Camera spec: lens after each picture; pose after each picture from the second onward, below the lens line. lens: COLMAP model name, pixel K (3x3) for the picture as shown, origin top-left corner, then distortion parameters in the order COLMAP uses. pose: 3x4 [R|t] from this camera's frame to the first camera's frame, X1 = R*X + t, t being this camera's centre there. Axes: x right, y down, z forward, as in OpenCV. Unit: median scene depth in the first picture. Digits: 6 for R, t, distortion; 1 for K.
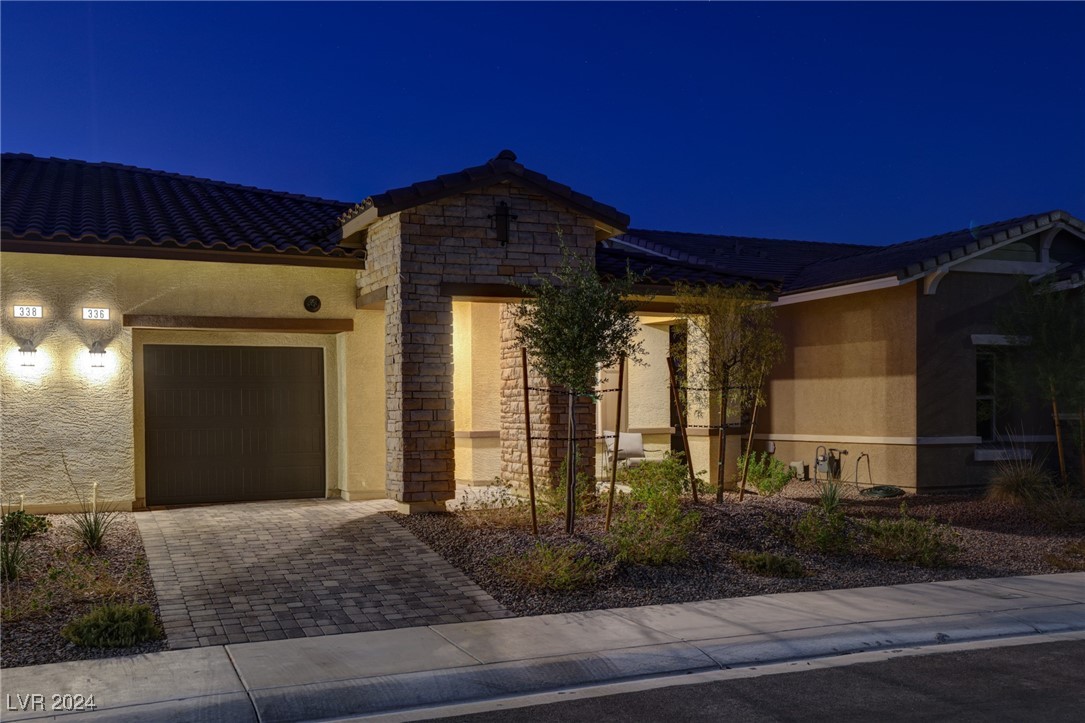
lens RADIAL K [[895.6, 0, 541.6], [0, 895.6, 372.3], [0, 0, 1]] dist [0.026625, 0.023397]
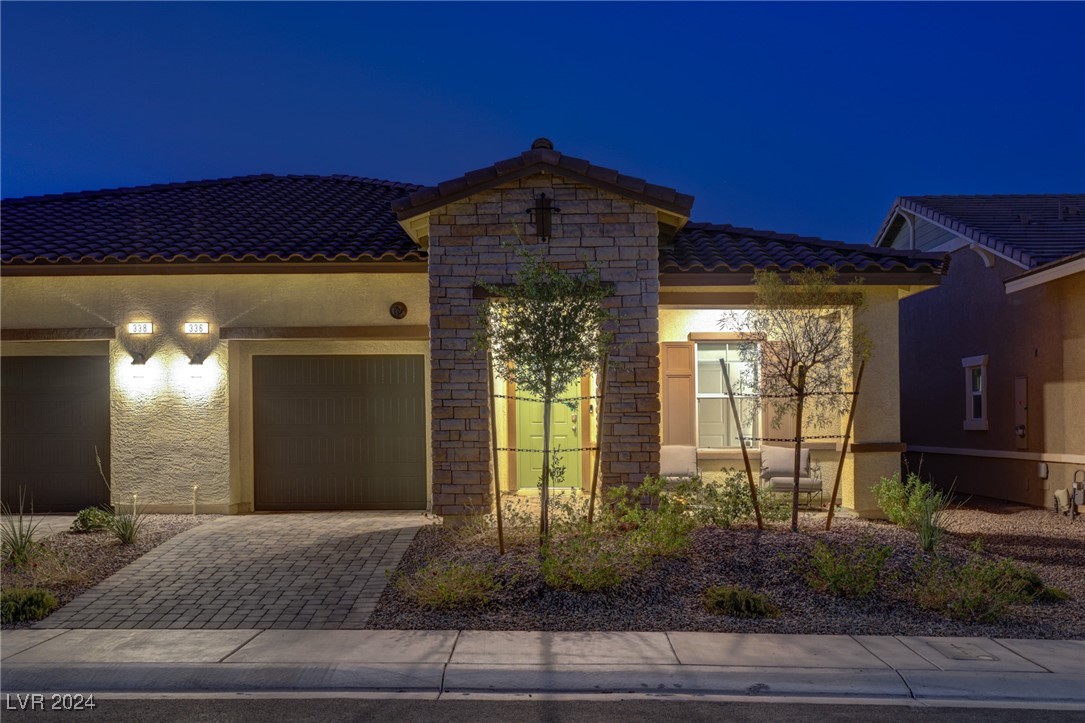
lens RADIAL K [[1040.8, 0, 542.3], [0, 1040.8, 356.4], [0, 0, 1]] dist [0.028965, 0.000000]
pose [[0.926630, -0.019028, -0.375493, 0.360106], [0.011547, 0.999688, -0.022165, 0.001243], [0.375798, 0.016203, 0.926560, 0.007851]]
